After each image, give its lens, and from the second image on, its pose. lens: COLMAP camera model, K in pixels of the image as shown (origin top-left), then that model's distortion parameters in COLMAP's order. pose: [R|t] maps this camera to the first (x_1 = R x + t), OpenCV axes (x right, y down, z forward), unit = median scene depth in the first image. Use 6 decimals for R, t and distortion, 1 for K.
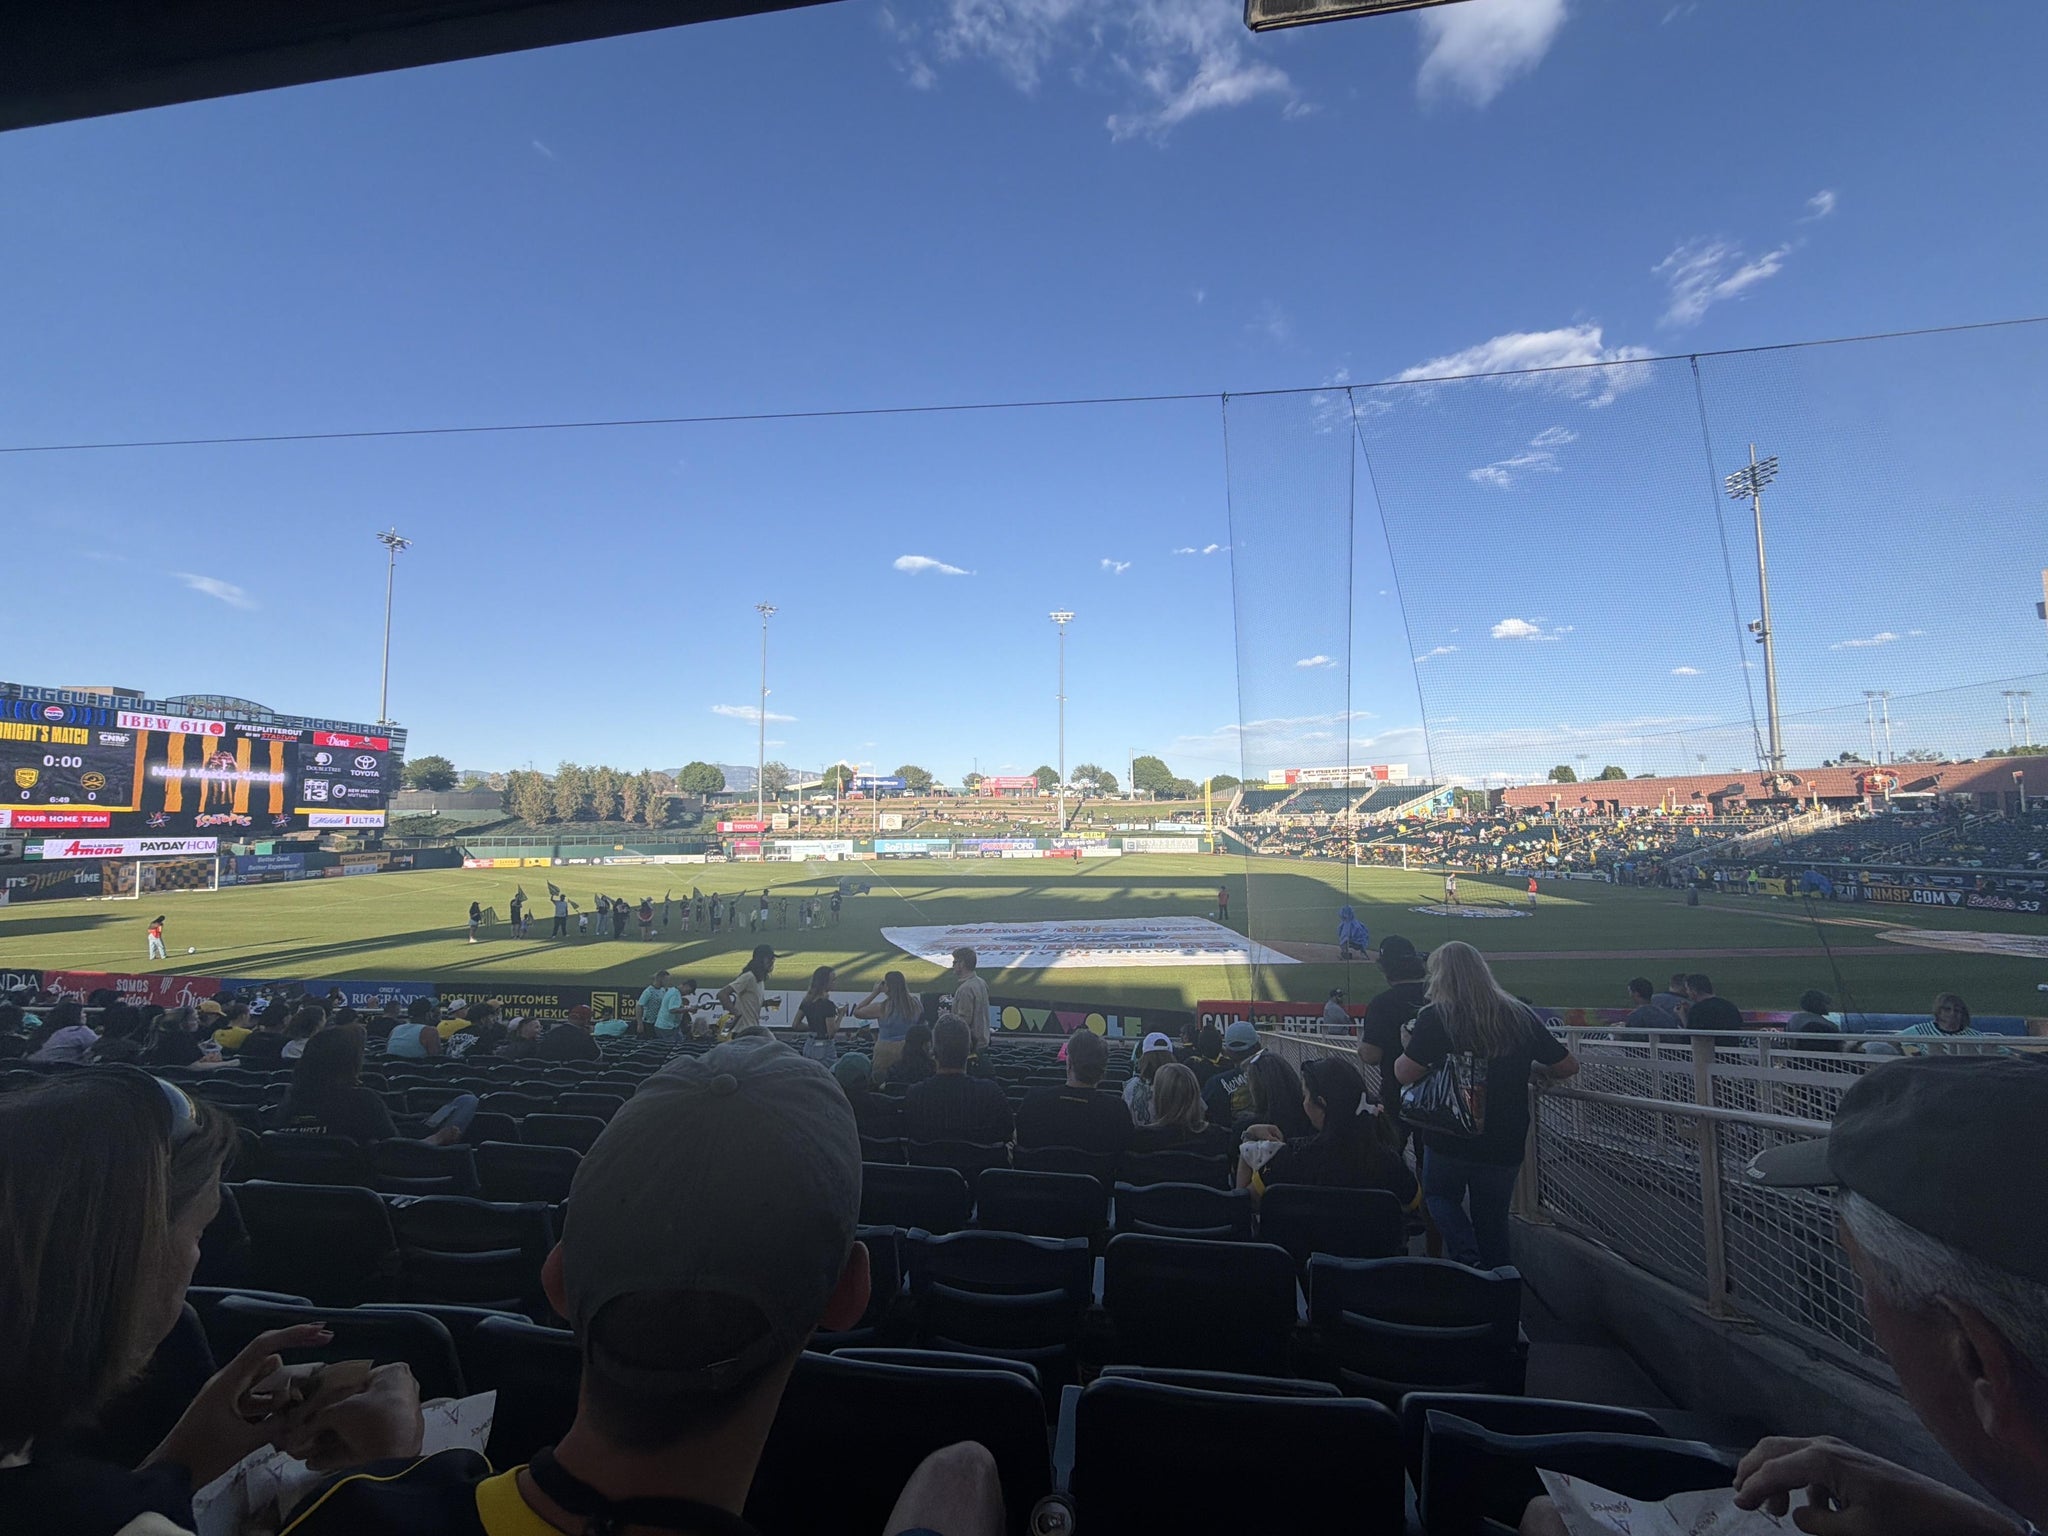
lens RADIAL K [[813.2, 0, 1024.0], [0, 813.2, 768.0], [0, 0, 1]] dist [-0.003576, 0.000522]
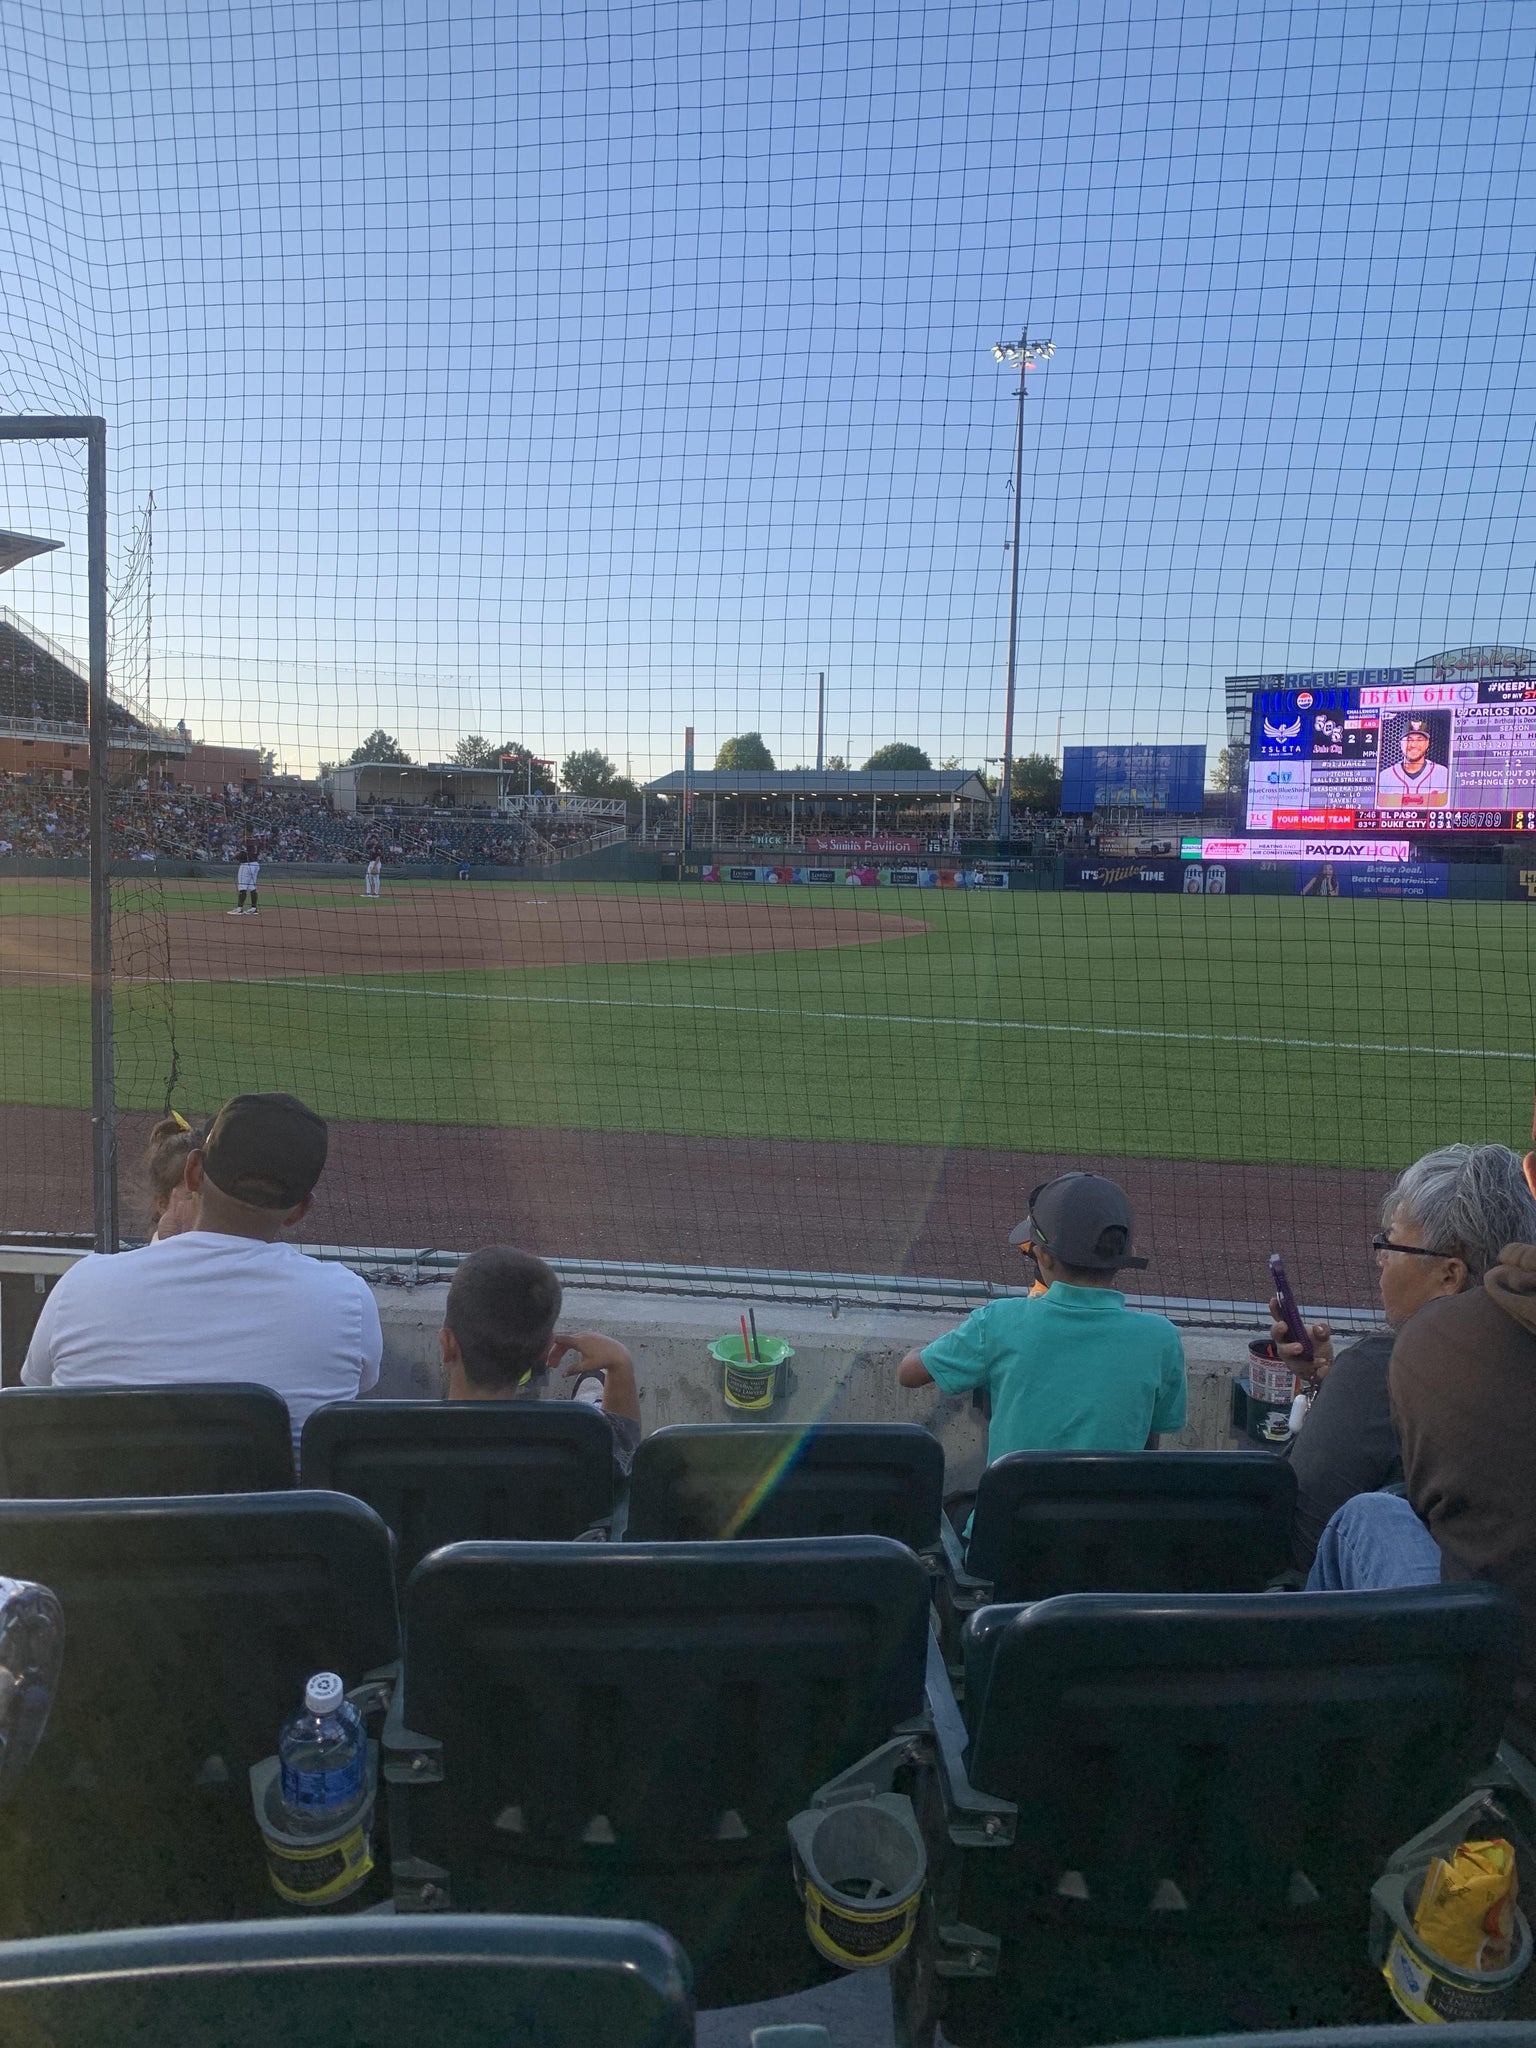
lens RADIAL K [[1538.3, 0, 768.0], [0, 1538.3, 1024.0], [0, 0, 1]] dist [0.131376, -0.312009]
pose [[-0.377996, 0.093775, -0.921046, 0.554291], [0.046408, 0.995526, 0.082312, 0.101505], [0.924643, -0.011631, -0.380657, 0.942539]]
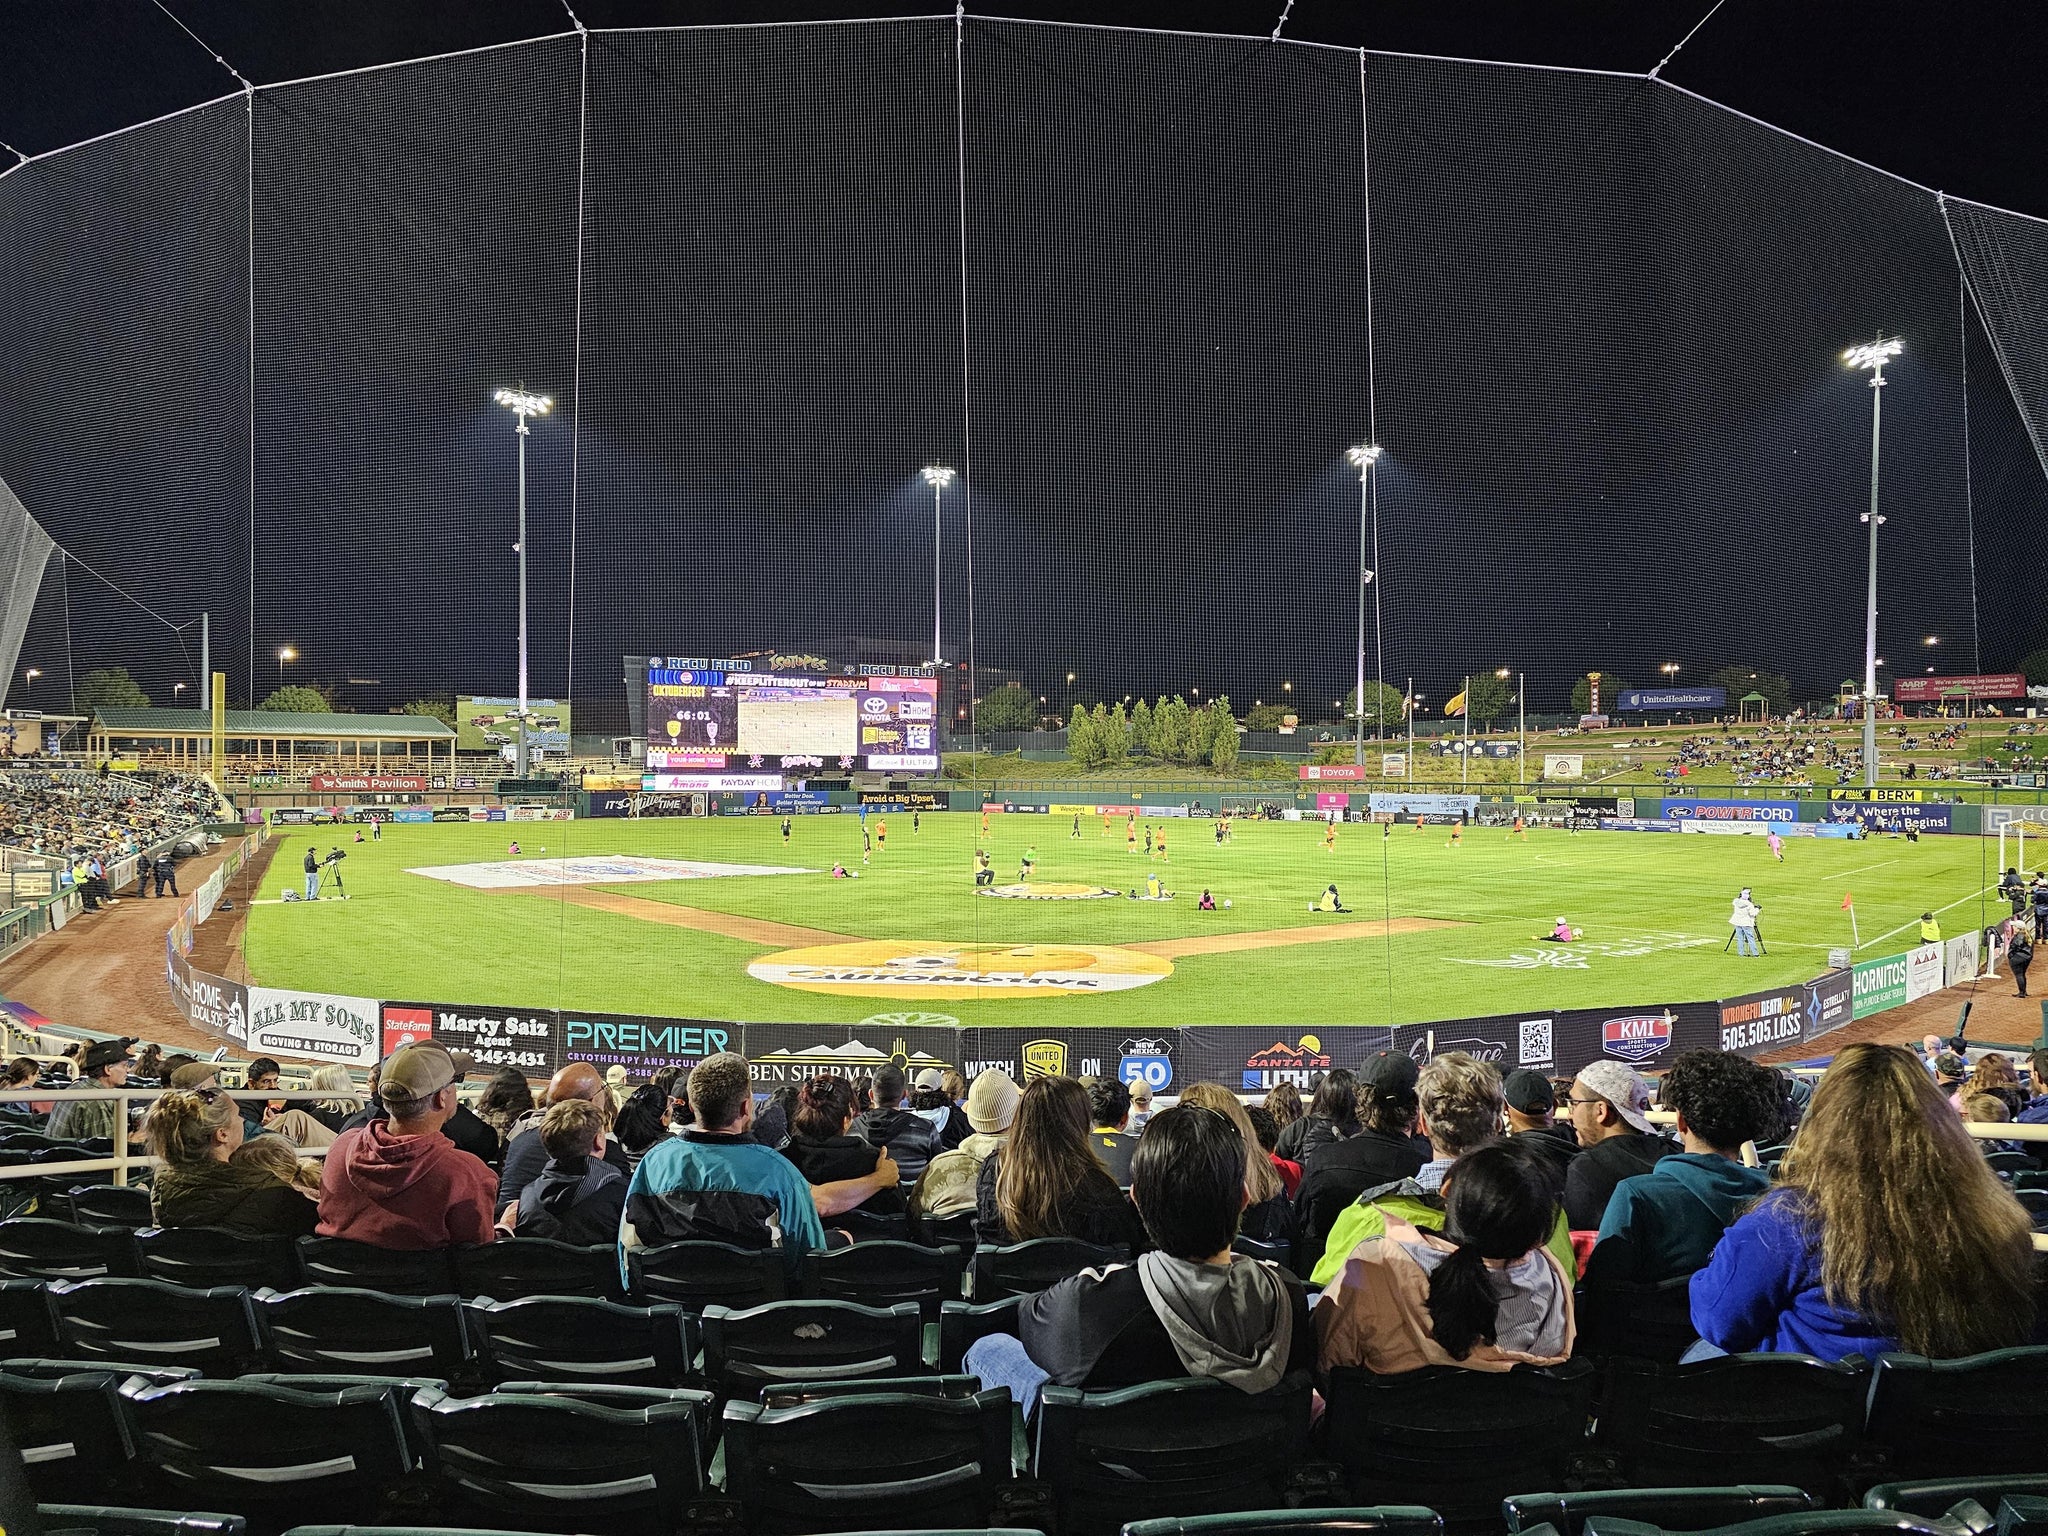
lens RADIAL K [[1342.0, 0, 1026.8], [0, 1342.0, 776.8], [0, 0, 1]] dist [0.083624, -0.083880]
pose [[0.581606, 0.011495, -0.813390, 0.733659], [0.048262, 0.997651, 0.048609, 0.009138], [0.812038, -0.067527, 0.579685, 0.159798]]
